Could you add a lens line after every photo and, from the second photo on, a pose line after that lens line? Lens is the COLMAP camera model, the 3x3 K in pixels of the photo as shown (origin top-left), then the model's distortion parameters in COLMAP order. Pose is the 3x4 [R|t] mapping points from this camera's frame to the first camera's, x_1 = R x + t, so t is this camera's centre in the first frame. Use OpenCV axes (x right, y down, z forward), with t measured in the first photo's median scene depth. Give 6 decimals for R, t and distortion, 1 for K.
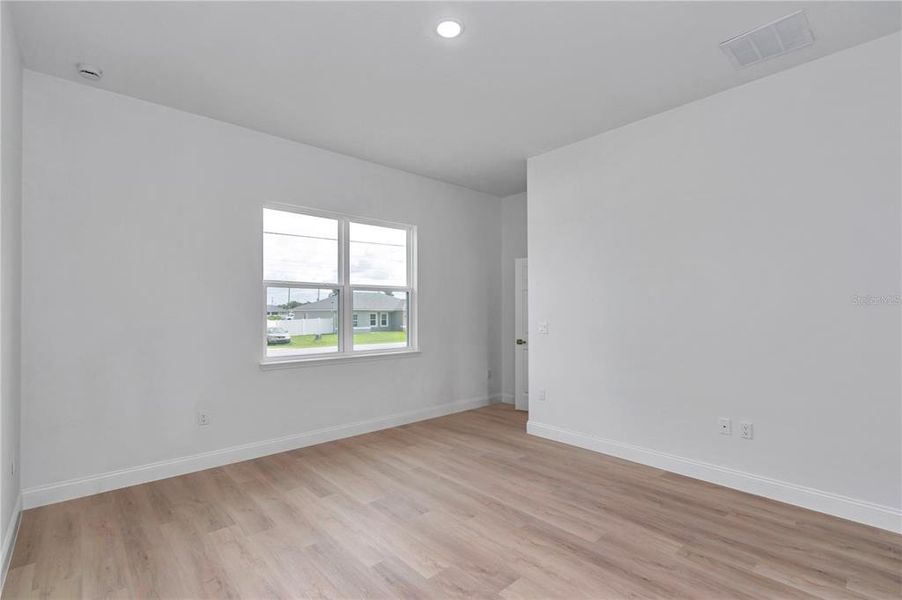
lens RADIAL K [[419.6, 0, 450.2], [0, 419.6, 296.5], [0, 0, 1]] dist [0.026922, -0.001211]
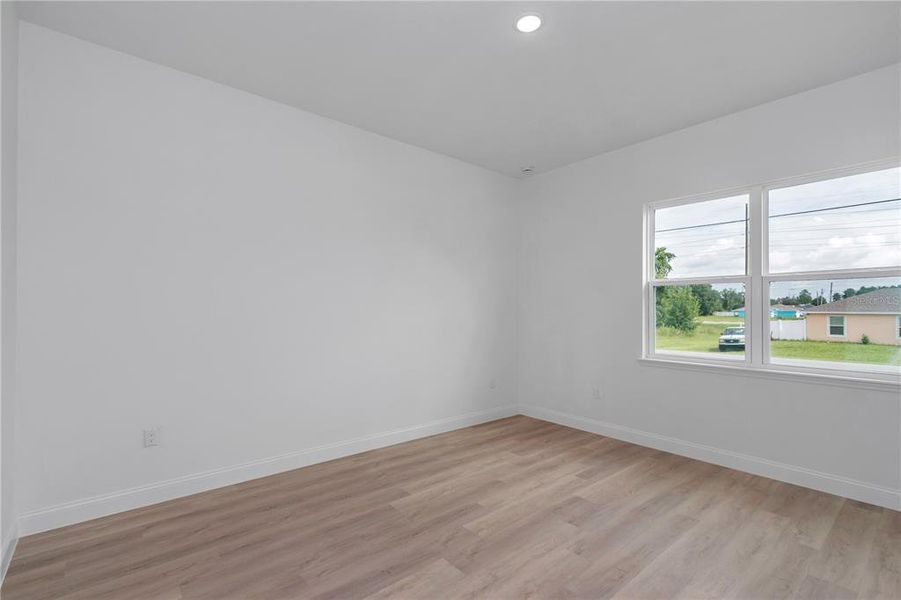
lens RADIAL K [[419.1, 0, 450.1], [0, 419.1, 308.8], [0, 0, 1]] dist [0.026922, -0.001211]
pose [[-0.033153, -0.001915, -0.999448, 0.715707], [0.035021, 0.999382, -0.003077, 0.018727], [0.998837, -0.035103, -0.033066, 0.618724]]
